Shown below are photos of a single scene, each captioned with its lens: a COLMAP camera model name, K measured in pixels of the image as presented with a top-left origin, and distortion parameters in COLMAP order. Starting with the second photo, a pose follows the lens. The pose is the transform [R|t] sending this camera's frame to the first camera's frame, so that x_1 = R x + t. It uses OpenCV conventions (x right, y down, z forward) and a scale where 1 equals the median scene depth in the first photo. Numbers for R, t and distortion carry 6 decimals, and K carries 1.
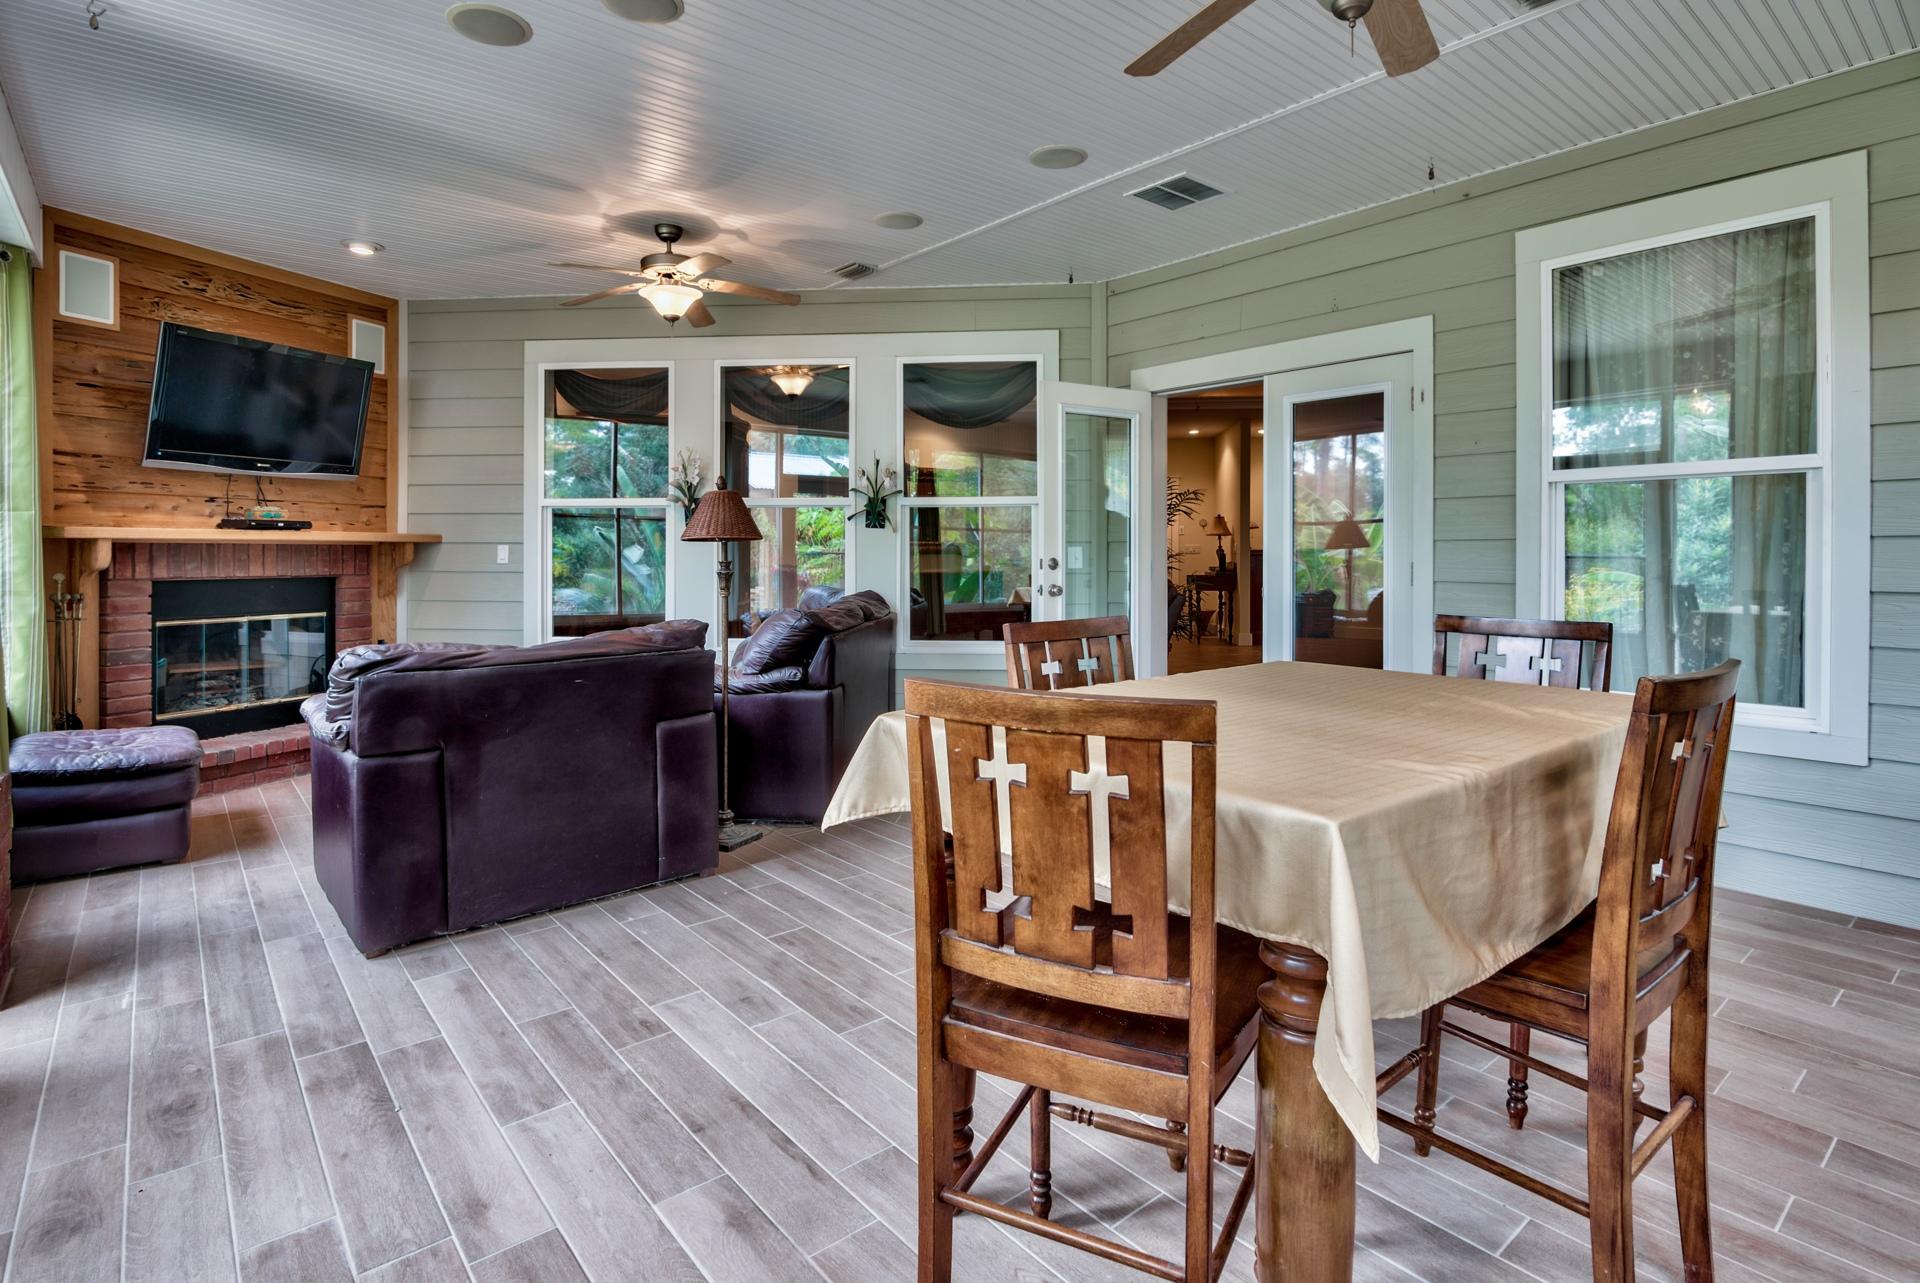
lens RADIAL K [[964.2, 0, 905.7], [0, 964.2, 642.2], [0, 0, 1]] dist [-0.000686, -0.000538]
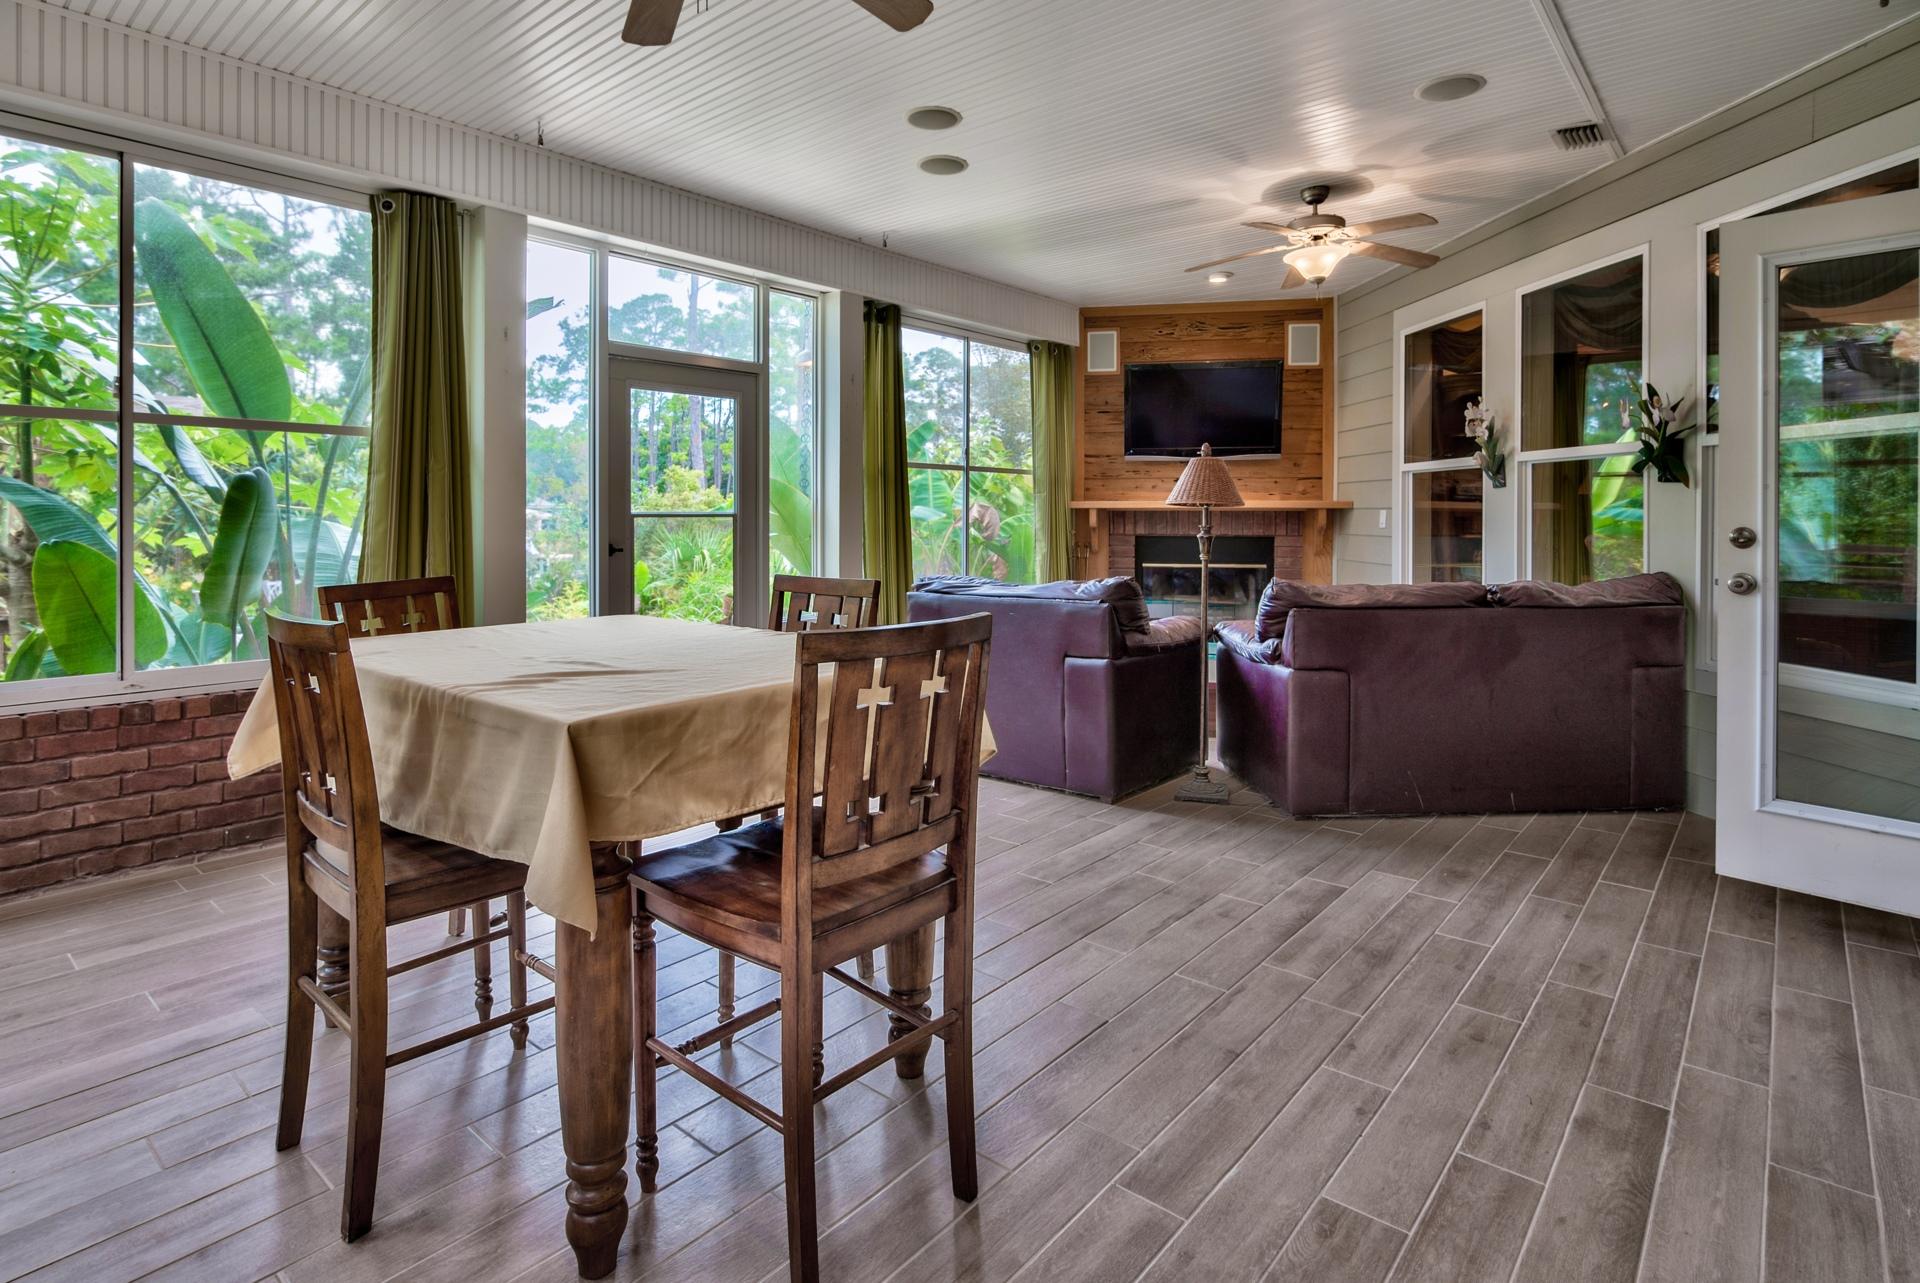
lens RADIAL K [[946.3, 0, 942.8], [0, 946.3, 627.7], [0, 0, 1]] dist [-0.001702, -0.000400]
pose [[0.184520, 0.113607, -0.976241, 0.624562], [-0.094260, 0.990764, 0.097481, -0.036499], [0.978298, 0.074033, 0.193524, 0.421985]]
